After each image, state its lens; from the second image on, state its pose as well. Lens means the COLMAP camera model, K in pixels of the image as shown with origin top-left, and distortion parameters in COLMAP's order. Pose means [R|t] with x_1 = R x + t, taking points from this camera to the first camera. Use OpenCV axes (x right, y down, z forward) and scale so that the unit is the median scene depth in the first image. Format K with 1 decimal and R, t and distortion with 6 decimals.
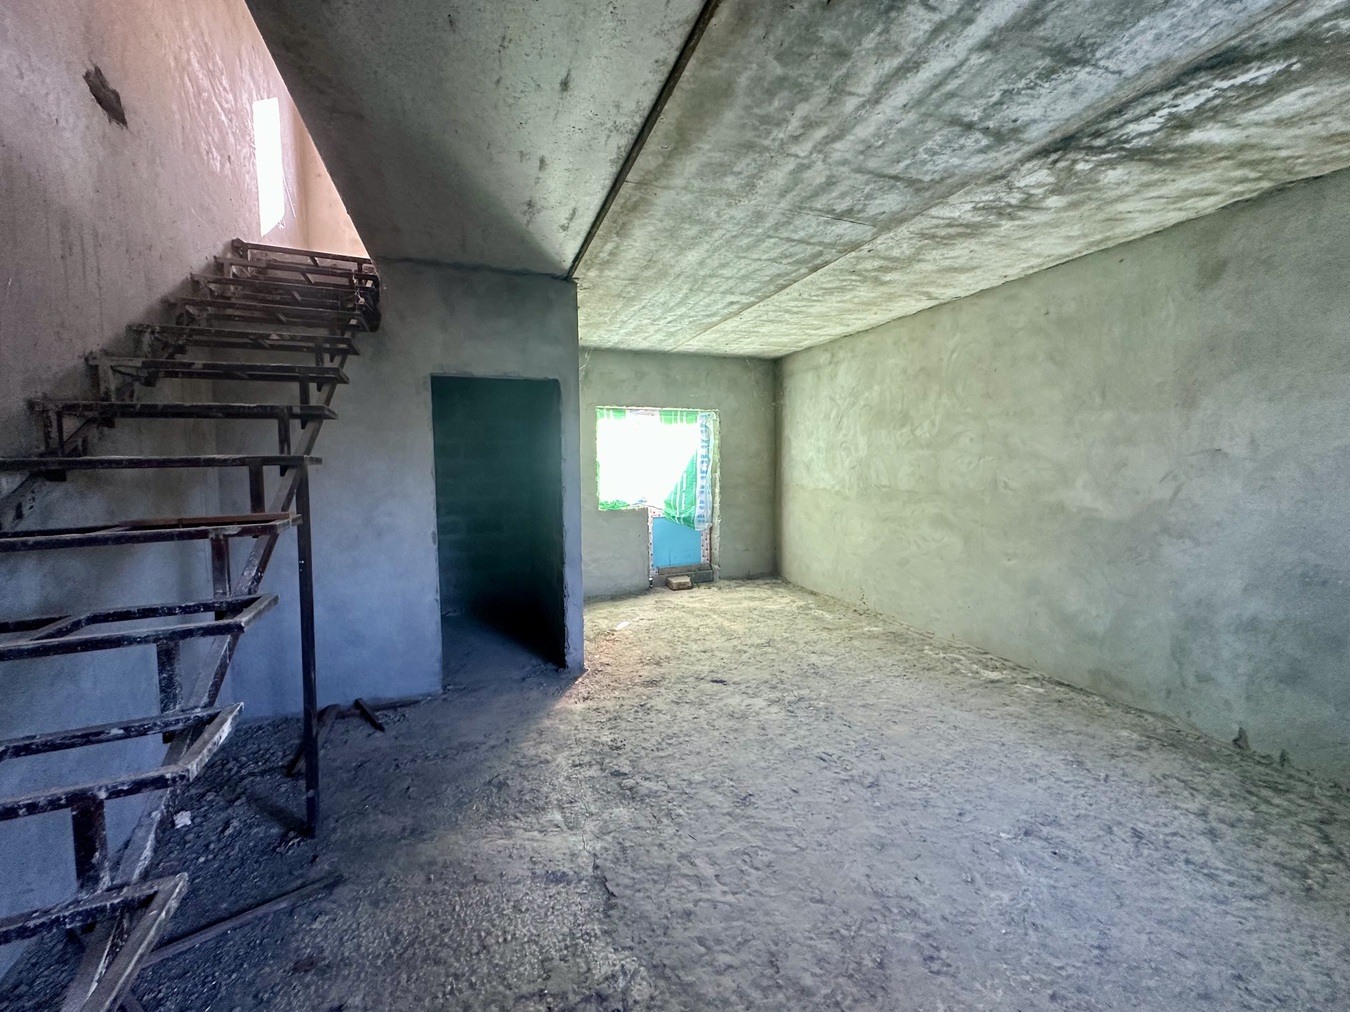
lens RADIAL K [[536.4, 0, 674.0], [0, 536.4, 501.8], [0, 0, 1]] dist [-0.000525, 0.000530]
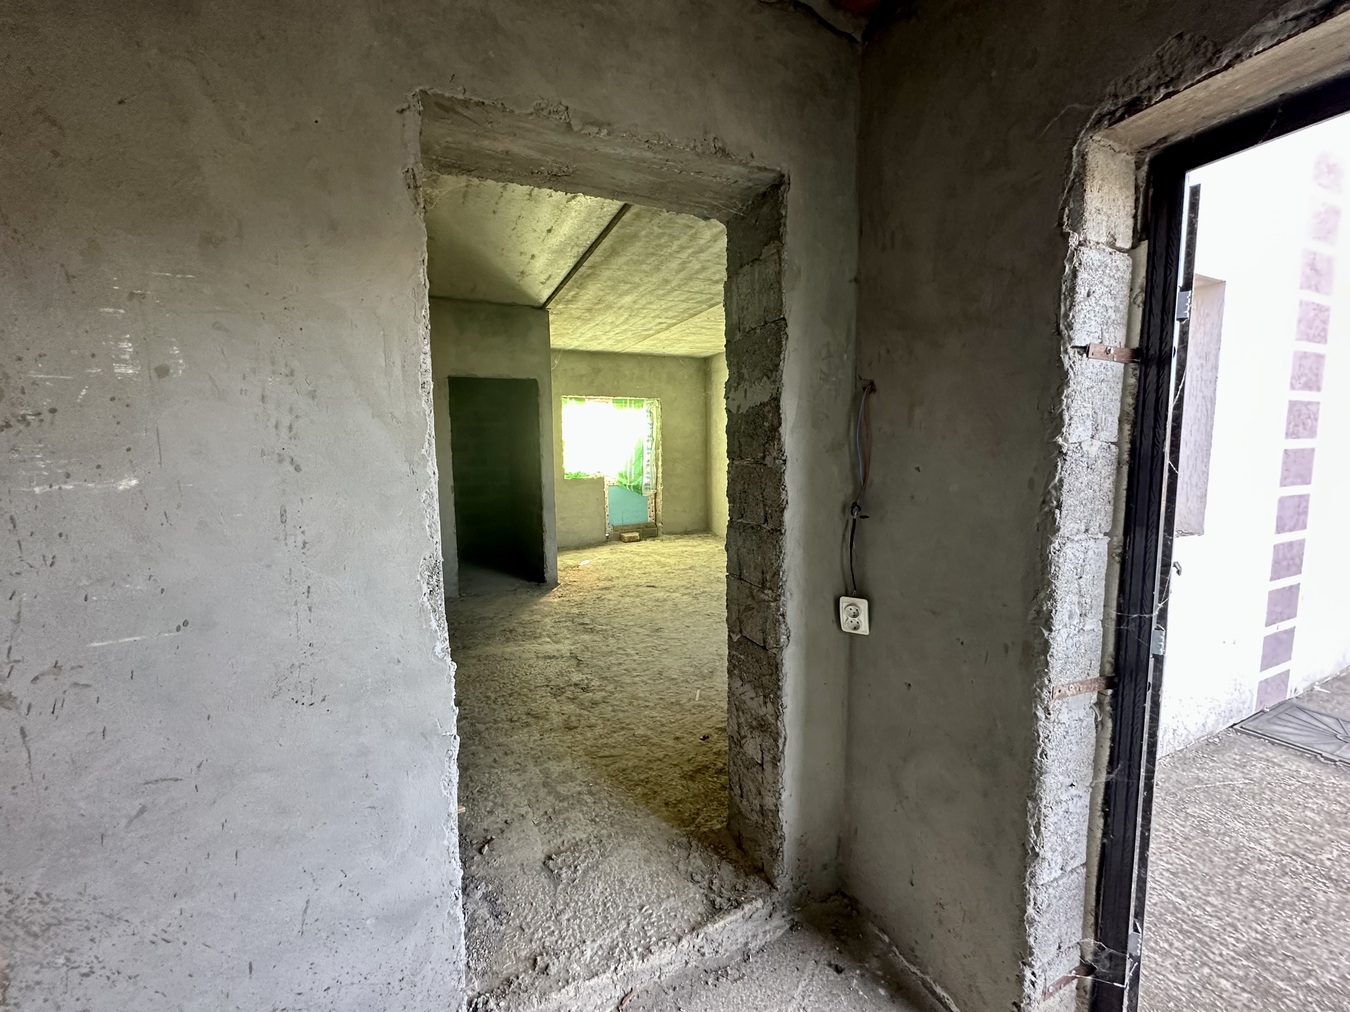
lens RADIAL K [[536.4, 0, 674.4], [0, 536.4, 501.9], [0, 0, 1]] dist [-0.000525, 0.000530]
pose [[0.997395, -0.011409, 0.071219, 0.045908], [0.009494, 0.999586, 0.027166, 0.065933], [-0.071500, -0.026419, 0.997091, -0.476085]]
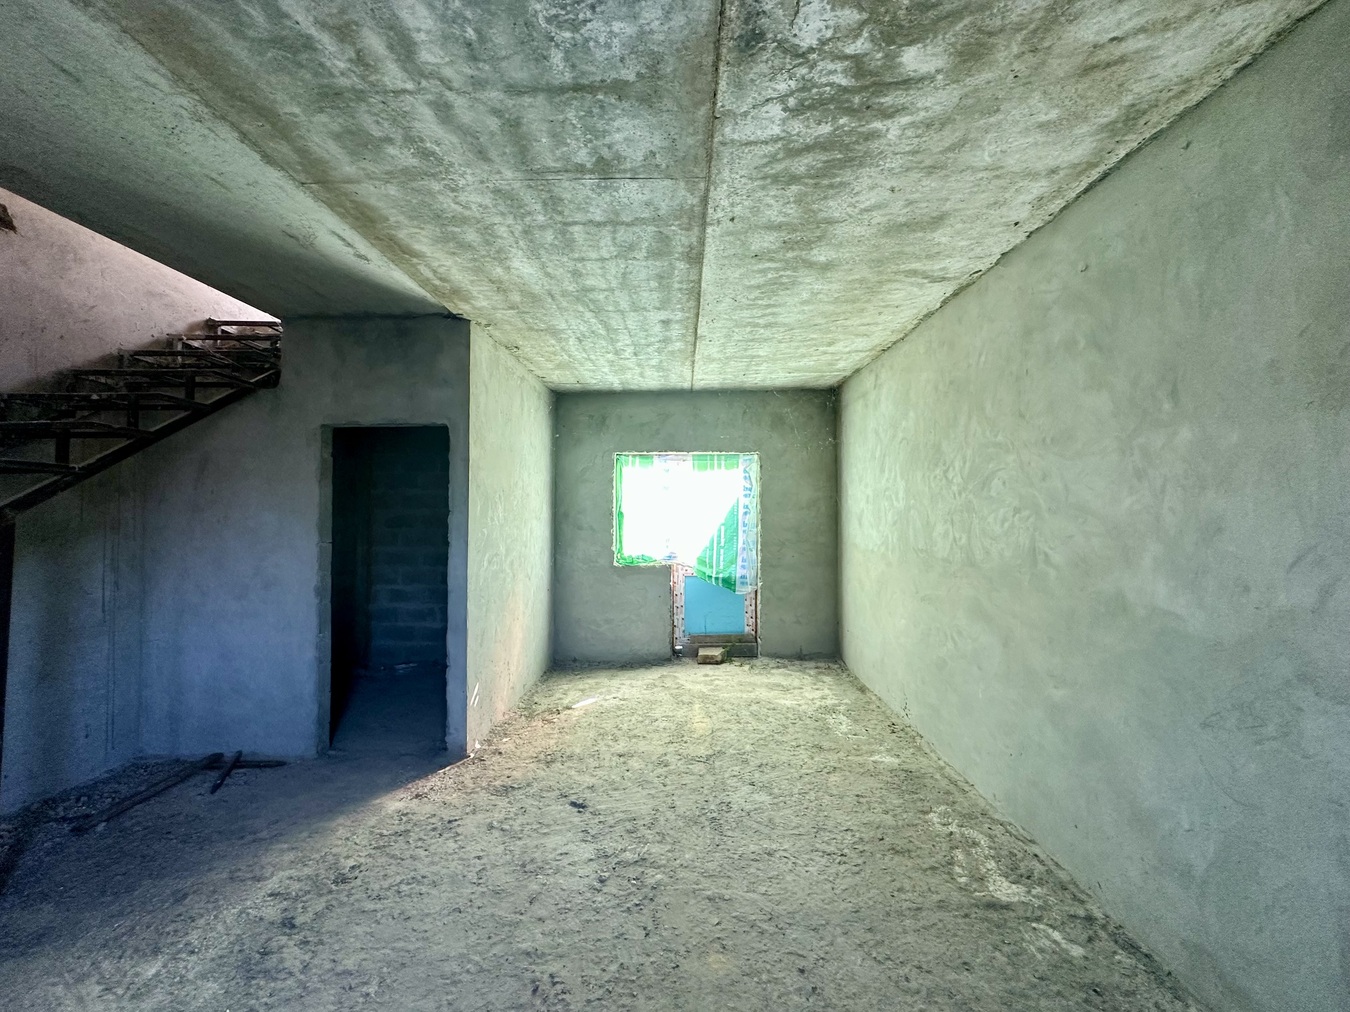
lens RADIAL K [[536.4, 0, 674.8], [0, 536.4, 502.0], [0, 0, 1]] dist [-0.000525, 0.000530]
pose [[0.929751, -0.000471, -0.368189, 0.503770], [-0.032385, 0.996019, -0.083053, -0.033850], [0.366763, 0.089142, 0.926034, 0.319570]]
